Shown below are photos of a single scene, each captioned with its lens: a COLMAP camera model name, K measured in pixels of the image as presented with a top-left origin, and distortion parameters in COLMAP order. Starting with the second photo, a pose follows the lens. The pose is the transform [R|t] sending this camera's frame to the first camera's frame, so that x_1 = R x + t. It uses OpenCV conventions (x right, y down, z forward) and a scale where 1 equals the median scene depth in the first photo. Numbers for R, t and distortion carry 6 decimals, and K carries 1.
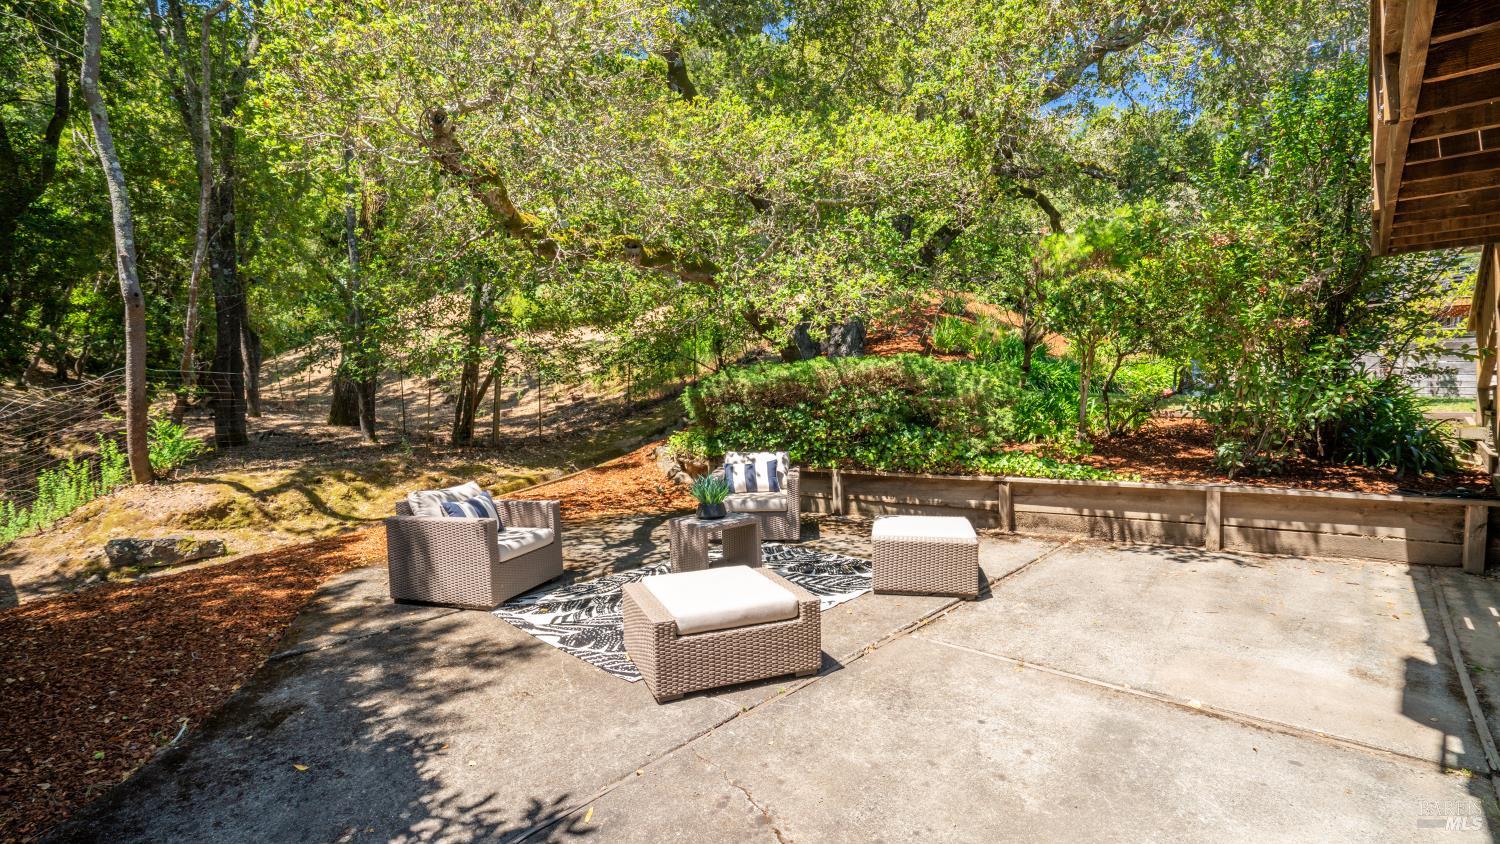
lens RADIAL K [[684.2, 0, 747.4], [0, 684.2, 401.9], [0, 0, 1]] dist [-0.030265, 0.000162]
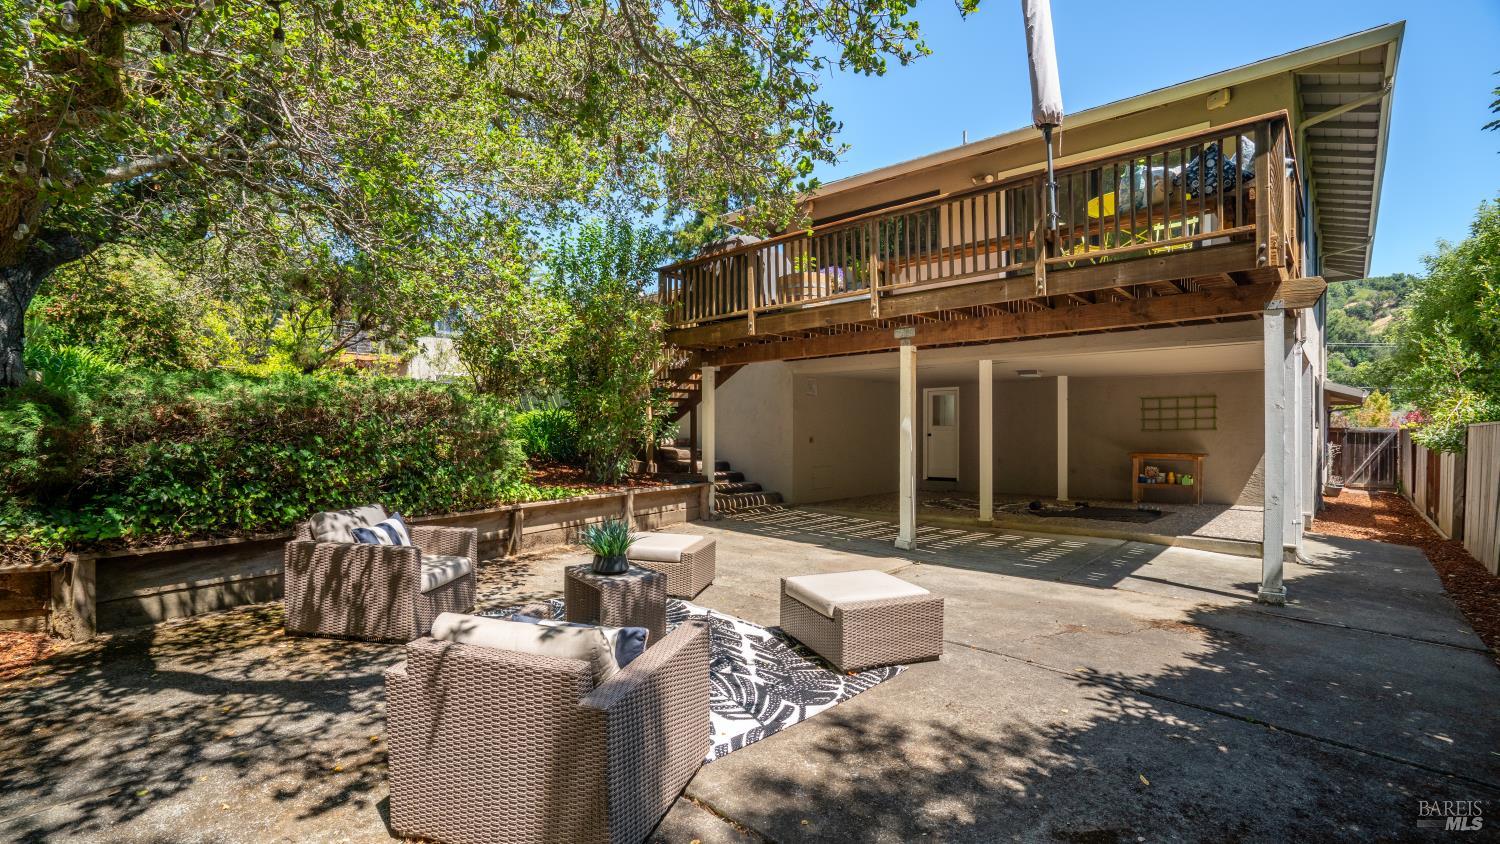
lens RADIAL K [[689.9, 0, 742.3], [0, 689.9, 431.5], [0, 0, 1]] dist [-0.000147, 0.000280]
pose [[-0.024534, 0.002389, 0.999696, -1.193138], [-0.003575, 0.999991, -0.002477, -0.004500], [-0.999693, -0.003635, -0.024526, 1.135087]]
